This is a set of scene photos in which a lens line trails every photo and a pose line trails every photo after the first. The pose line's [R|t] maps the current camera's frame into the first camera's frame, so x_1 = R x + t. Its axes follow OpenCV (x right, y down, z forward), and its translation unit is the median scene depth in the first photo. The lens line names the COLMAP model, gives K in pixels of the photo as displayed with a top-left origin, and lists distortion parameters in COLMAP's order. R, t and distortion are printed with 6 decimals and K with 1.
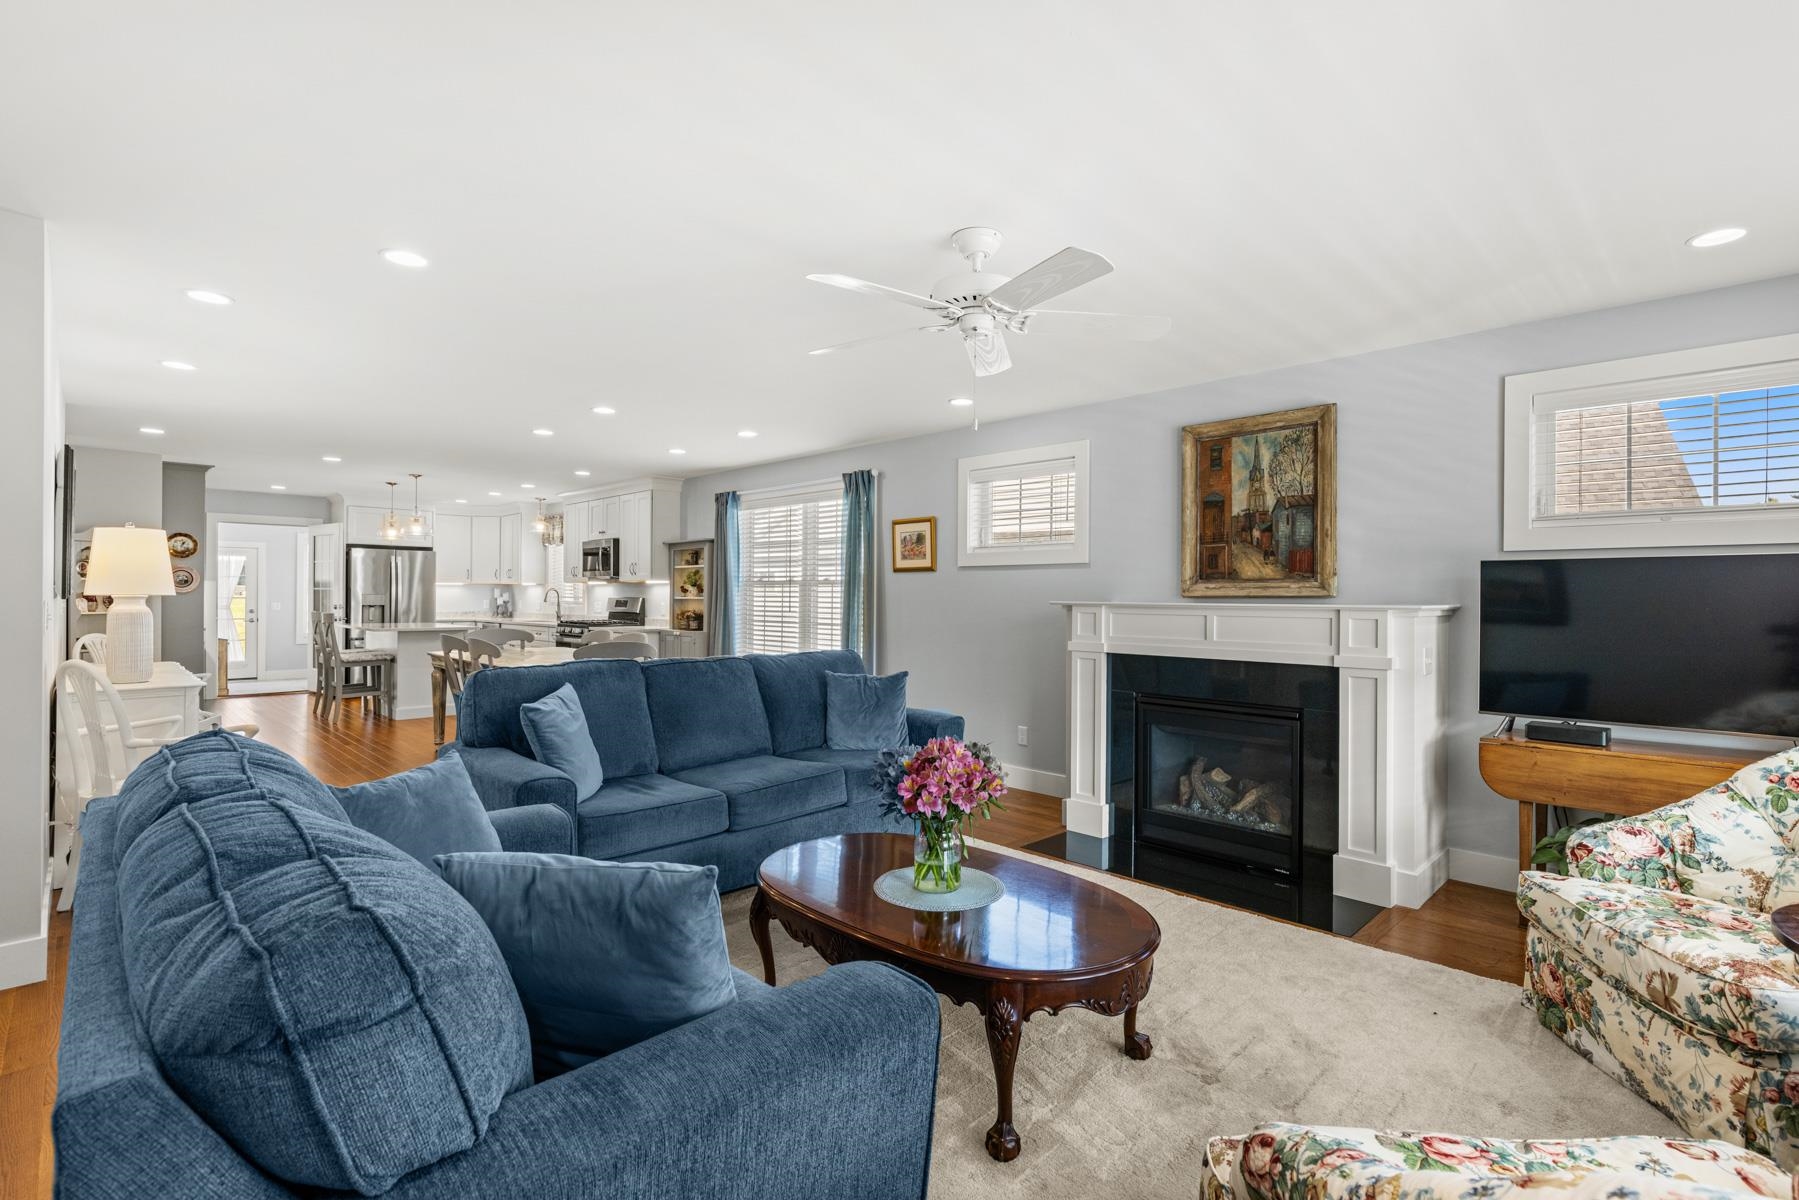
lens RADIAL K [[815.2, 0, 886.3], [0, 815.2, 597.3], [0, 0, 1]] dist [0.000823, 0.000426]
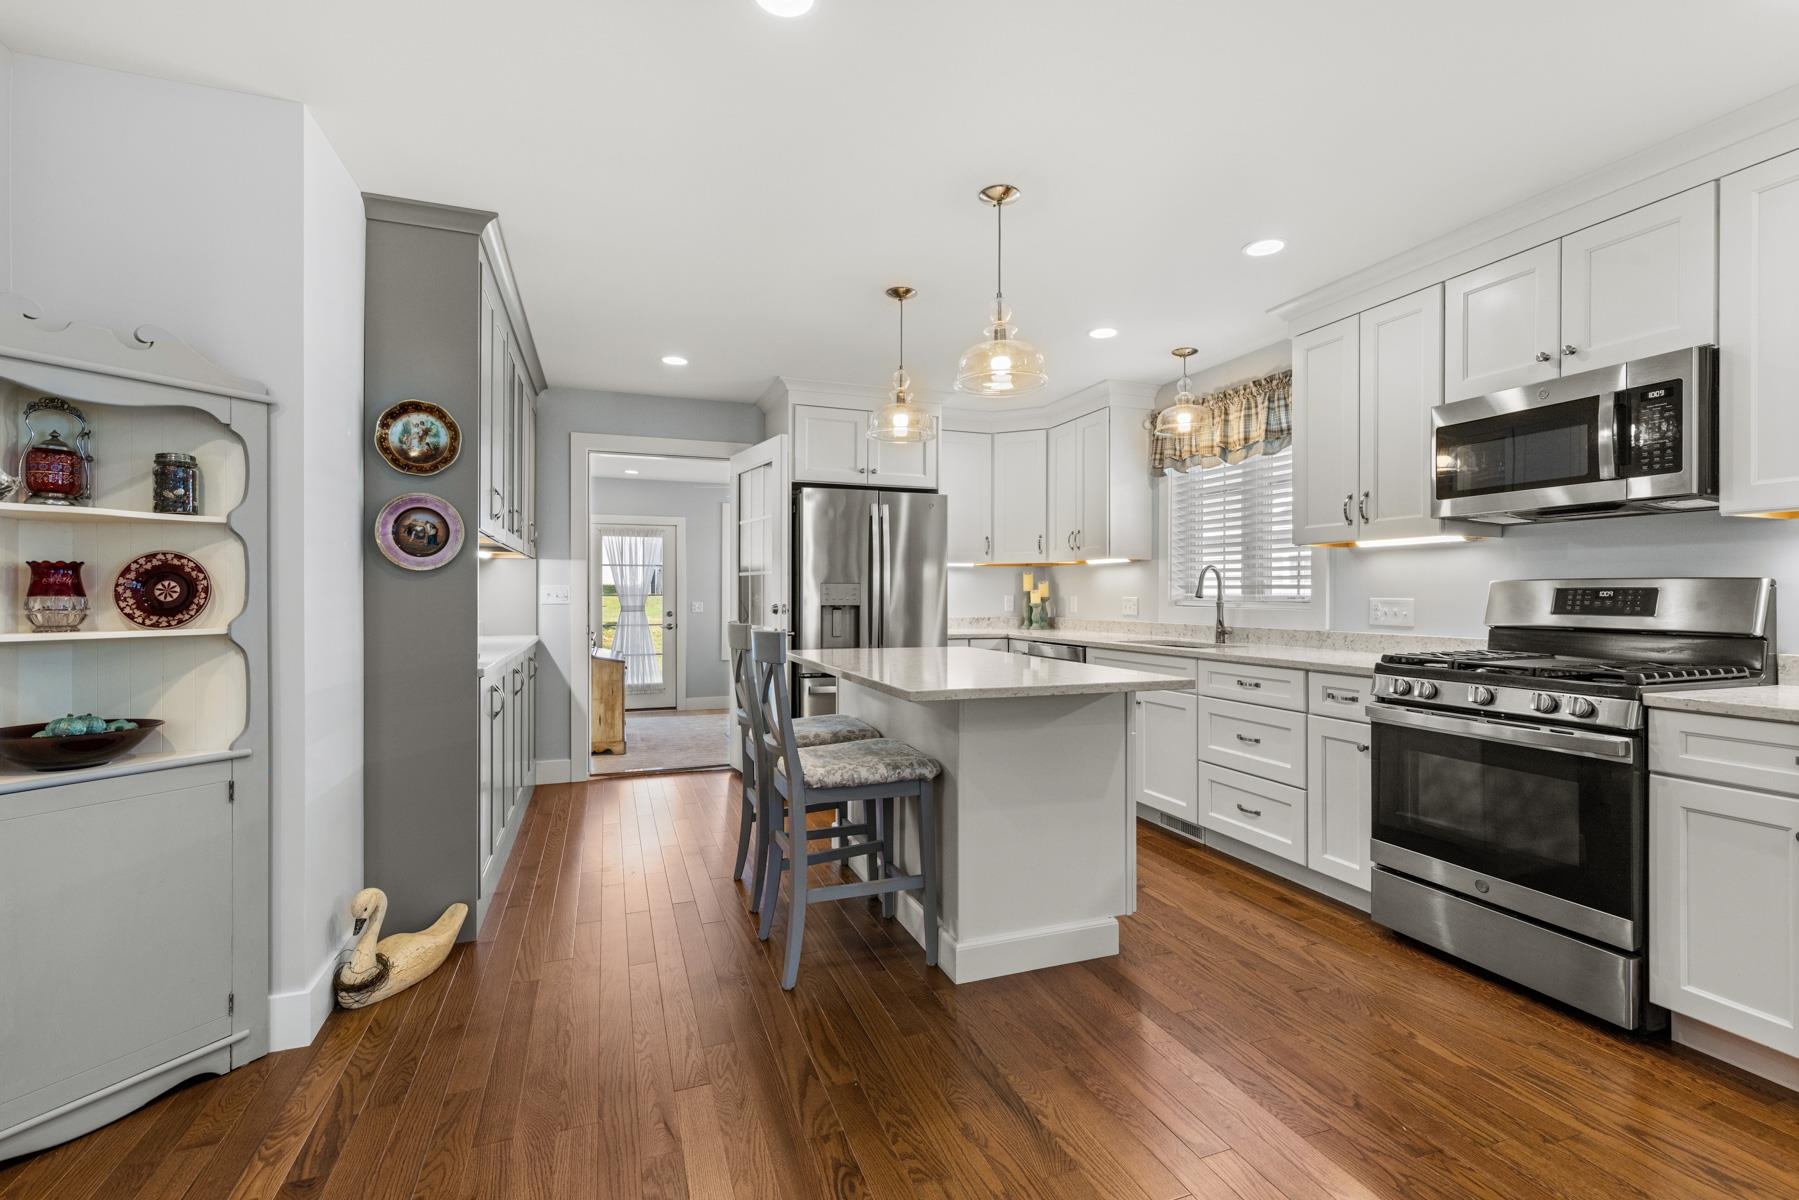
lens RADIAL K [[816.2, 0, 904.1], [0, 816.2, 600.5], [0, 0, 1]] dist [0.005796, -0.000249]
pose [[0.912994, -0.002166, -0.407967, -0.457928], [0.003952, 0.999986, 0.003536, 0.005928], [0.407953, -0.004840, 0.912990, 0.661852]]
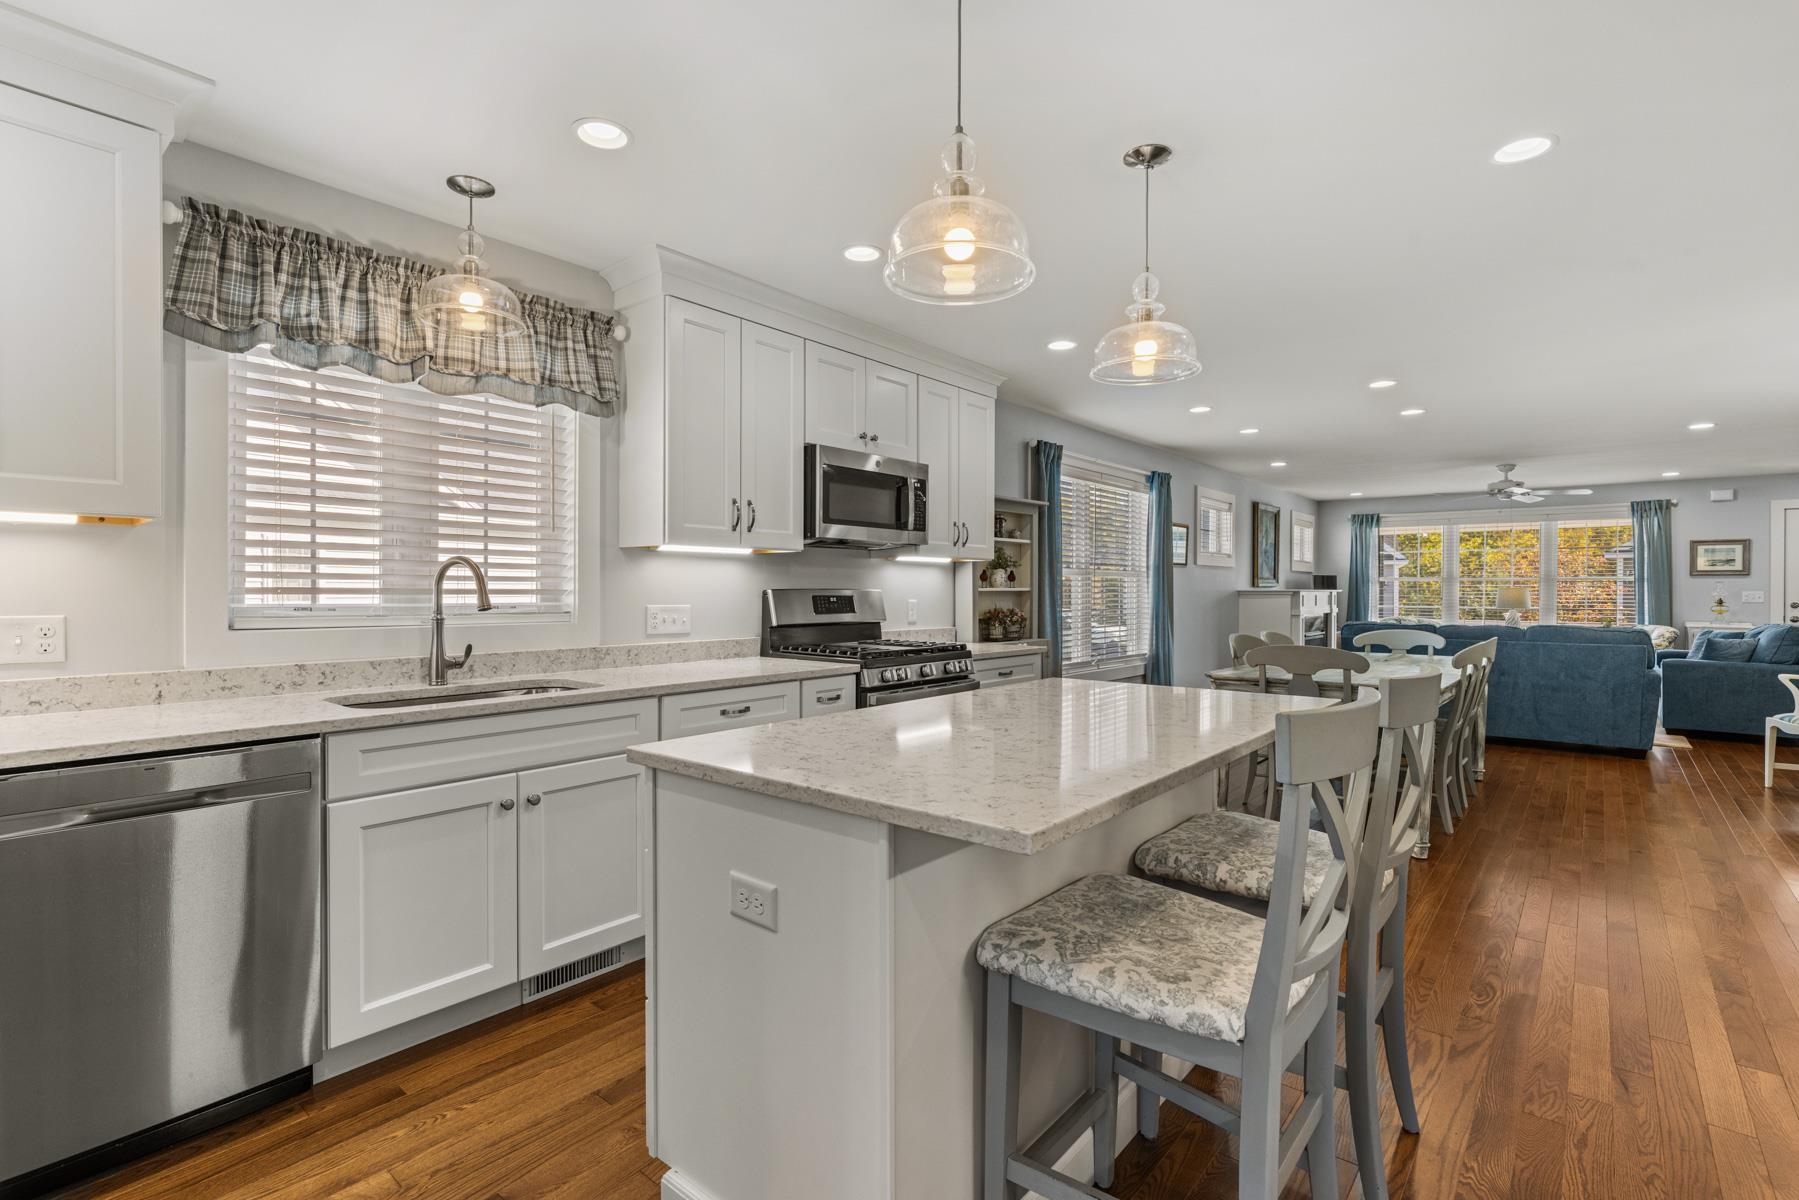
lens RADIAL K [[815.2, 0, 931.9], [0, 815.2, 591.6], [0, 0, 1]] dist [0.000823, 0.000426]
pose [[-0.124691, -0.007975, 0.992164, -0.810399], [0.000230, 0.999967, 0.008066, -0.002443], [-0.992196, 0.001234, -0.124685, 1.062312]]
